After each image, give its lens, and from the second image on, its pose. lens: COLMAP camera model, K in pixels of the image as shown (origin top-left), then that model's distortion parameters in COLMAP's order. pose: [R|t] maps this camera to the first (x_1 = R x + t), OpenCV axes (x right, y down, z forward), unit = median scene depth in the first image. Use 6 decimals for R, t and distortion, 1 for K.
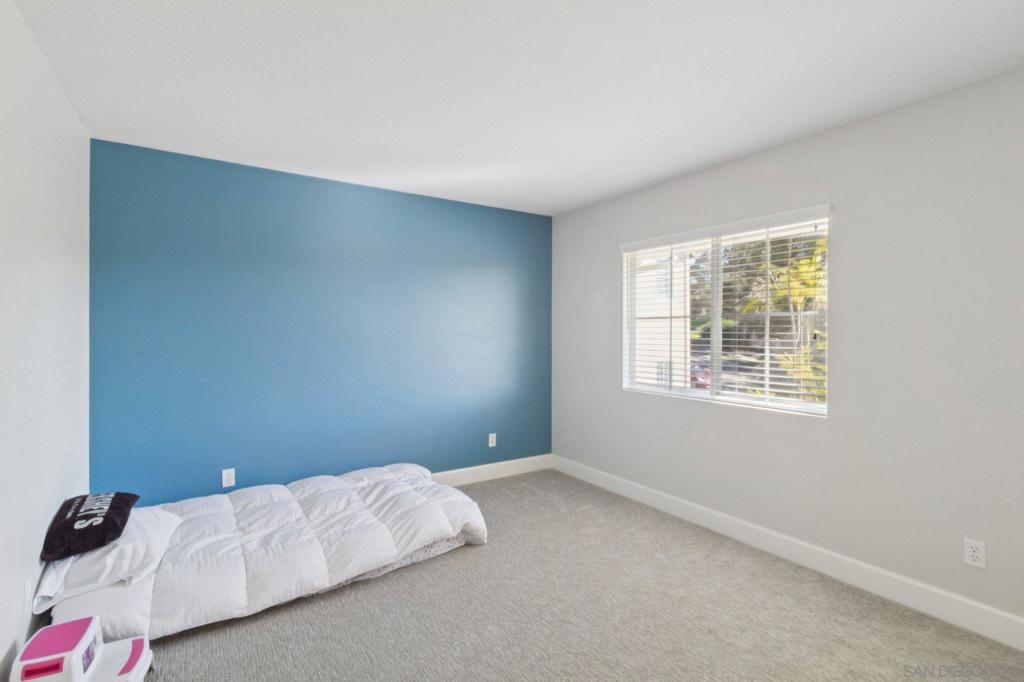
lens RADIAL K [[478.1, 0, 512.0], [0, 478.1, 341.0], [0, 0, 1]] dist [0.001542, 0.000238]
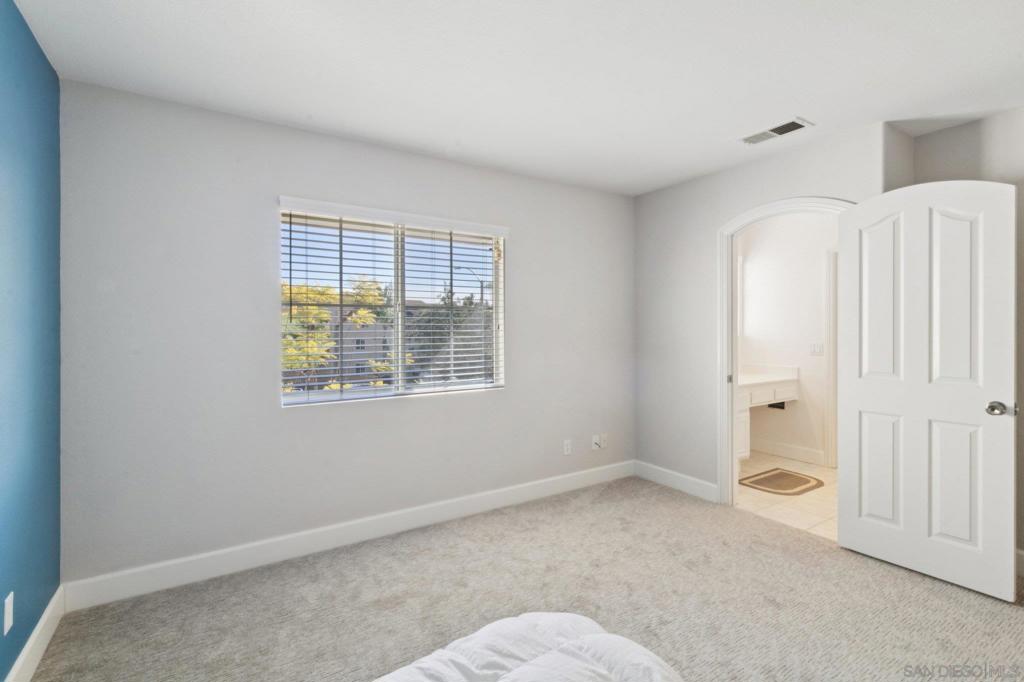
lens RADIAL K [[468.0, 0, 511.1], [0, 468.0, 328.7], [0, 0, 1]] dist [0.000009, -0.000166]
pose [[0.003307, -0.007451, 0.999967, -0.601204], [0.014189, 0.999872, 0.007404, -0.013848], [-0.999894, 0.014164, 0.003413, 0.915814]]
